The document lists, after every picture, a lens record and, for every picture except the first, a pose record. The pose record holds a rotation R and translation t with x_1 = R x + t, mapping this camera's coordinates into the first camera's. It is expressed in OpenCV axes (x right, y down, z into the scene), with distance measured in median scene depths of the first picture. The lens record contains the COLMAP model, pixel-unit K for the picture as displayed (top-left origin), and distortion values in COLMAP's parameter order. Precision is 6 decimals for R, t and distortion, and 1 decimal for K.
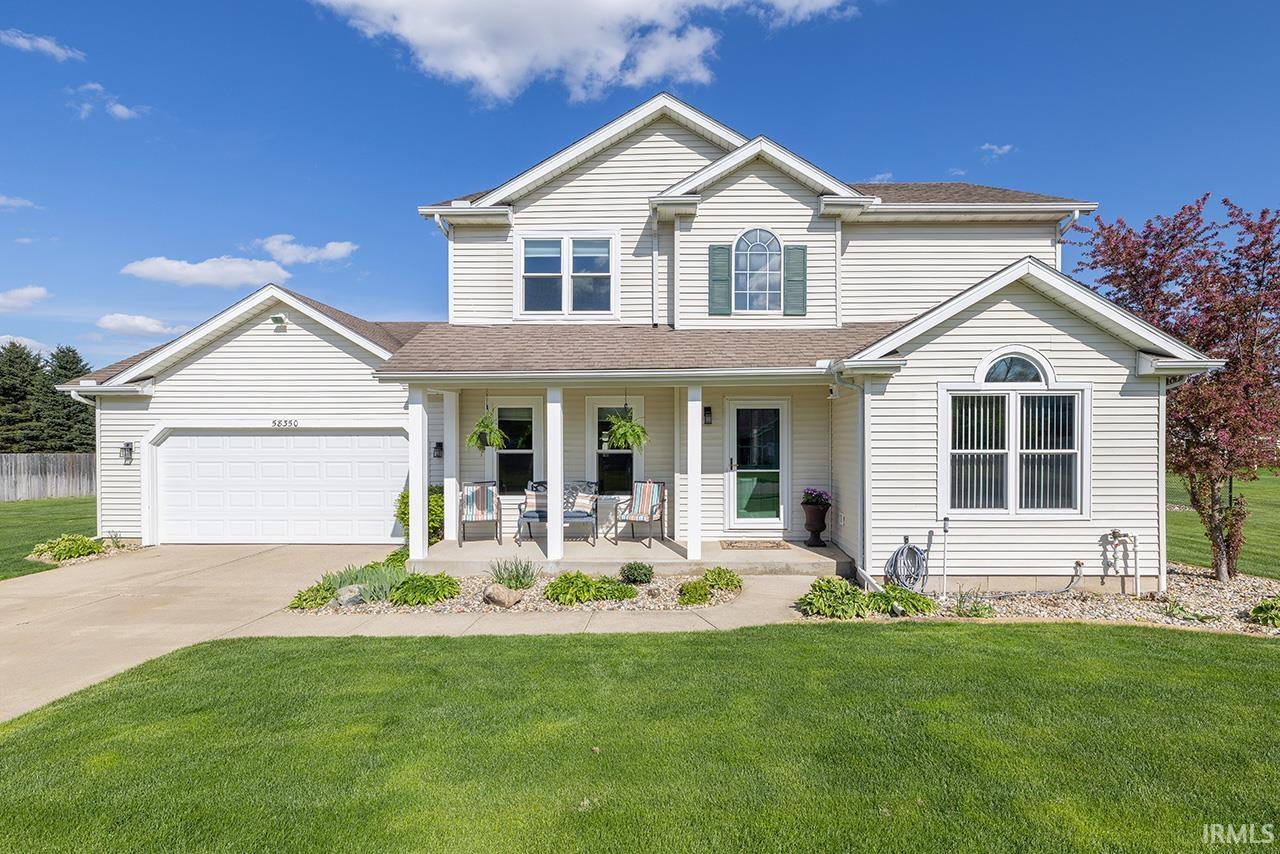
lens RADIAL K [[555.2, 0, 640.0], [0, 555.2, 427.0], [0, 0, 1]] dist [-0.001807, -0.000386]
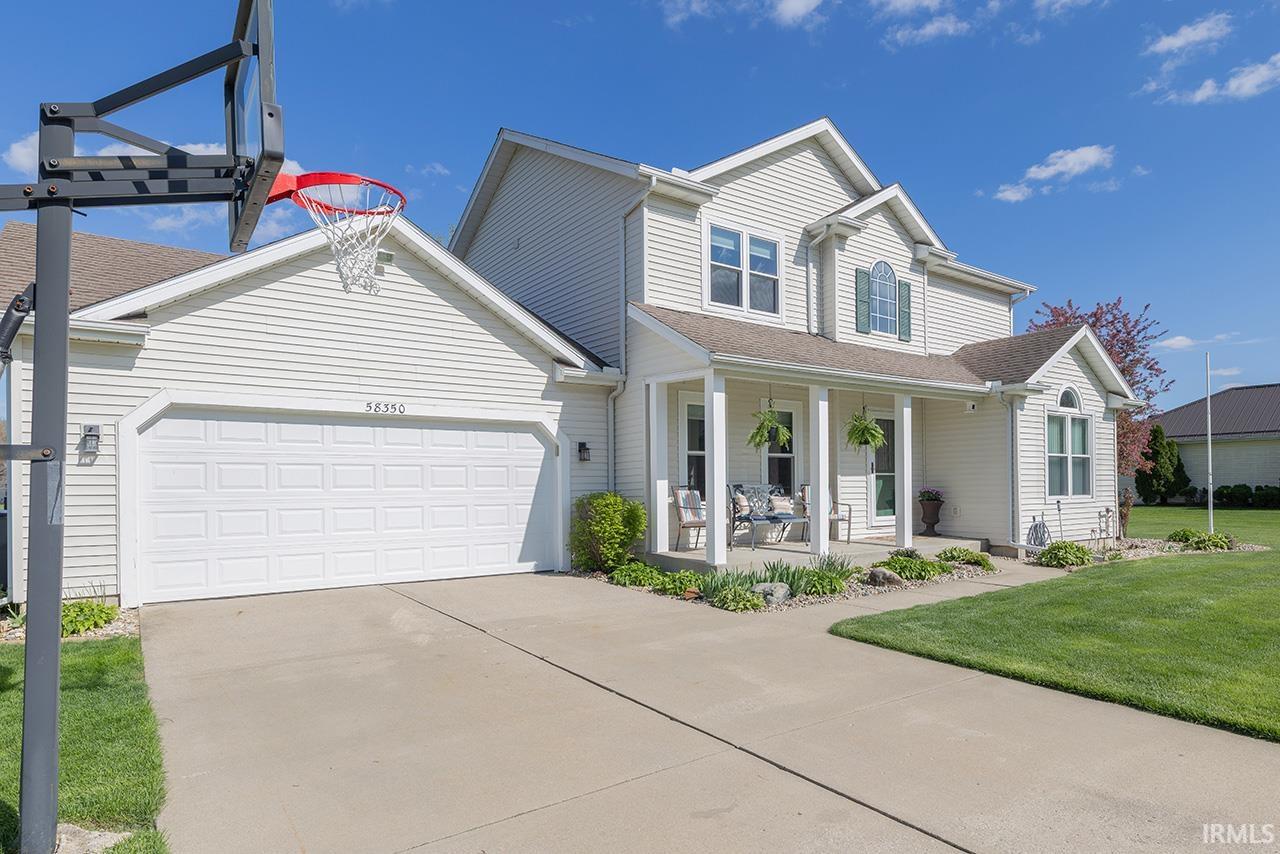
lens RADIAL K [[691.9, 0, 637.5], [0, 691.9, 447.8], [0, 0, 1]] dist [0.003734, 0.000334]
pose [[0.819311, 0.027740, 0.572678, -0.969435], [-0.015139, 0.999527, -0.026758, 0.068003], [-0.573149, 0.013253, 0.819344, 0.127314]]
